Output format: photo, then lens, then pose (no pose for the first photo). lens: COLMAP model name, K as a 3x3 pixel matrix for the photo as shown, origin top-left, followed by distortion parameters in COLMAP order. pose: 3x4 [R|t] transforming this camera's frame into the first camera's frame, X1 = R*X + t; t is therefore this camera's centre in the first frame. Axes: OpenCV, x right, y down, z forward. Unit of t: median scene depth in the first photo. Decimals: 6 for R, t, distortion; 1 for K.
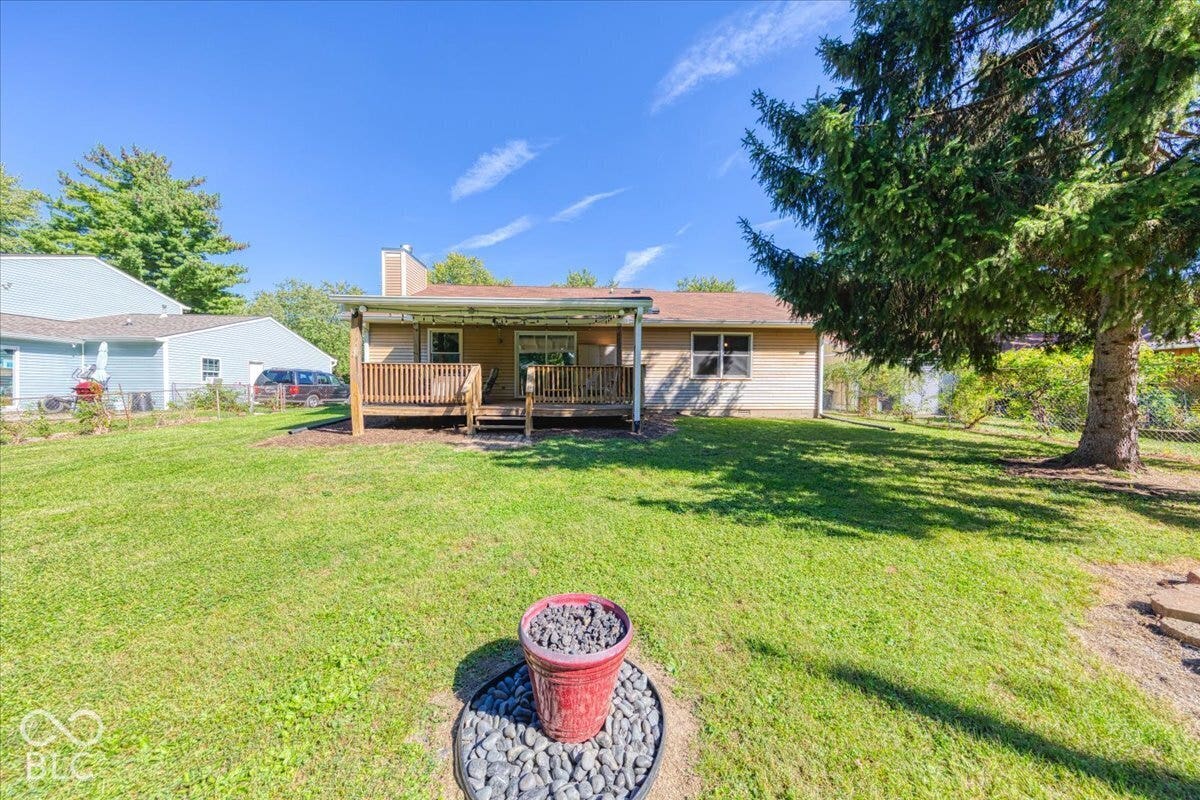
lens RADIAL K [[394.9, 0, 604.3], [0, 394.9, 397.9], [0, 0, 1]] dist [0.006760, 0.000016]
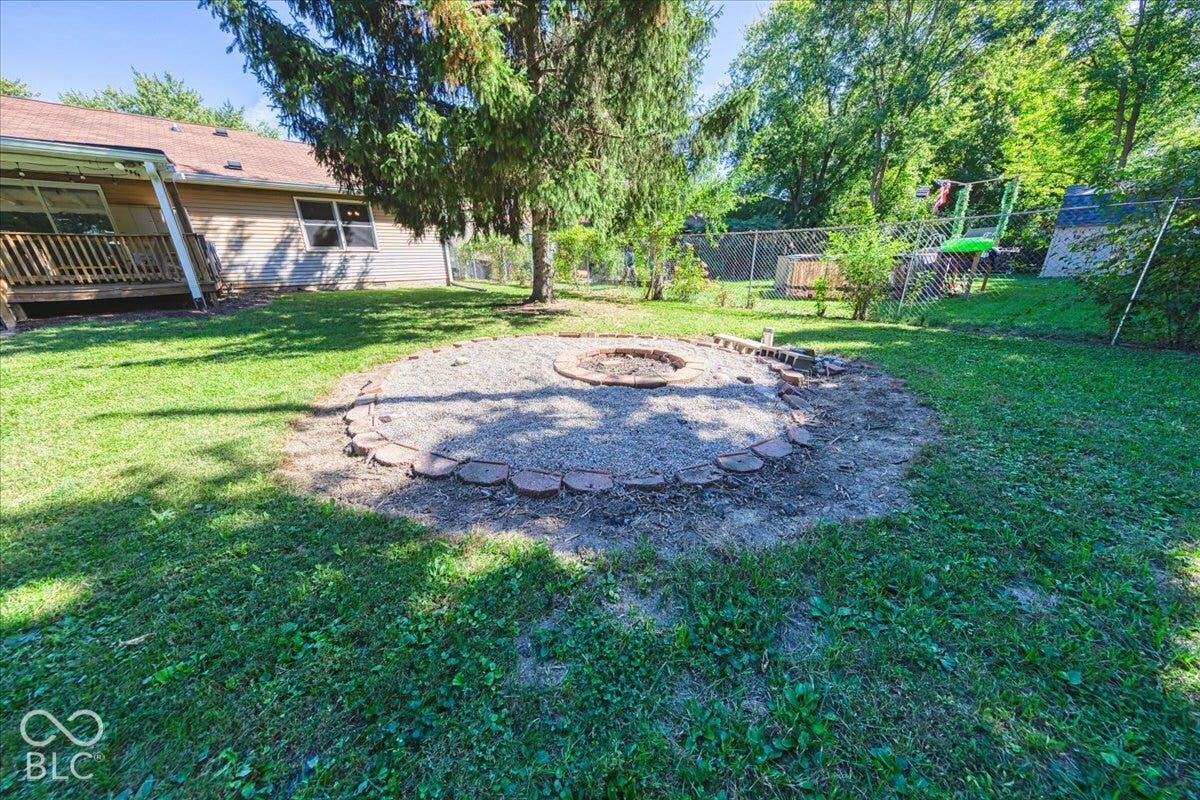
lens RADIAL K [[377.7, 0, 602.7], [0, 377.7, 403.3], [0, 0, 1]] dist [-0.009835, -0.000021]
pose [[0.781196, -0.236044, 0.577942, 0.165423], [0.035760, 0.941163, 0.336054, 0.018492], [-0.623261, -0.241857, 0.743674, -0.211575]]
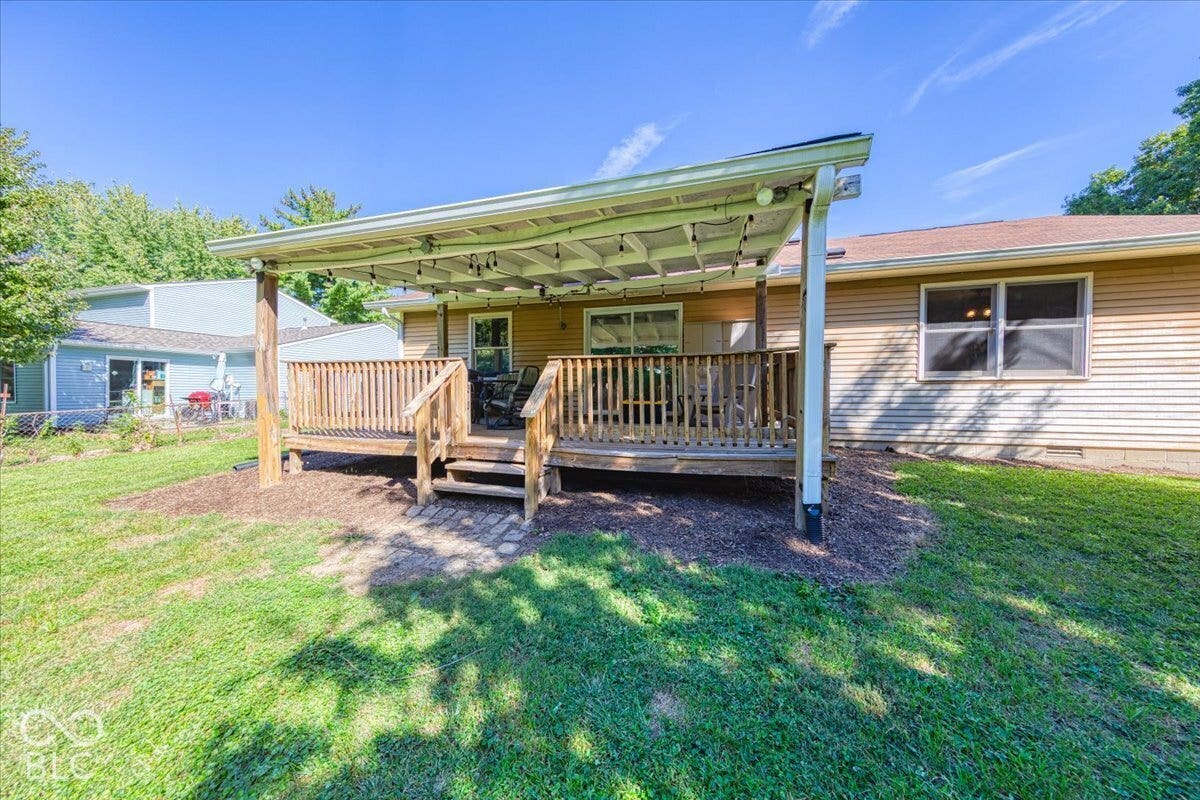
lens RADIAL K [[394.9, 0, 604.3], [0, 394.9, 397.9], [0, 0, 1]] dist [0.006760, 0.000016]
pose [[0.939993, 0.001646, -0.341190, 0.019339], [-0.005411, 0.999935, -0.010084, -0.019780], [0.341151, 0.011325, 0.939940, 0.402813]]
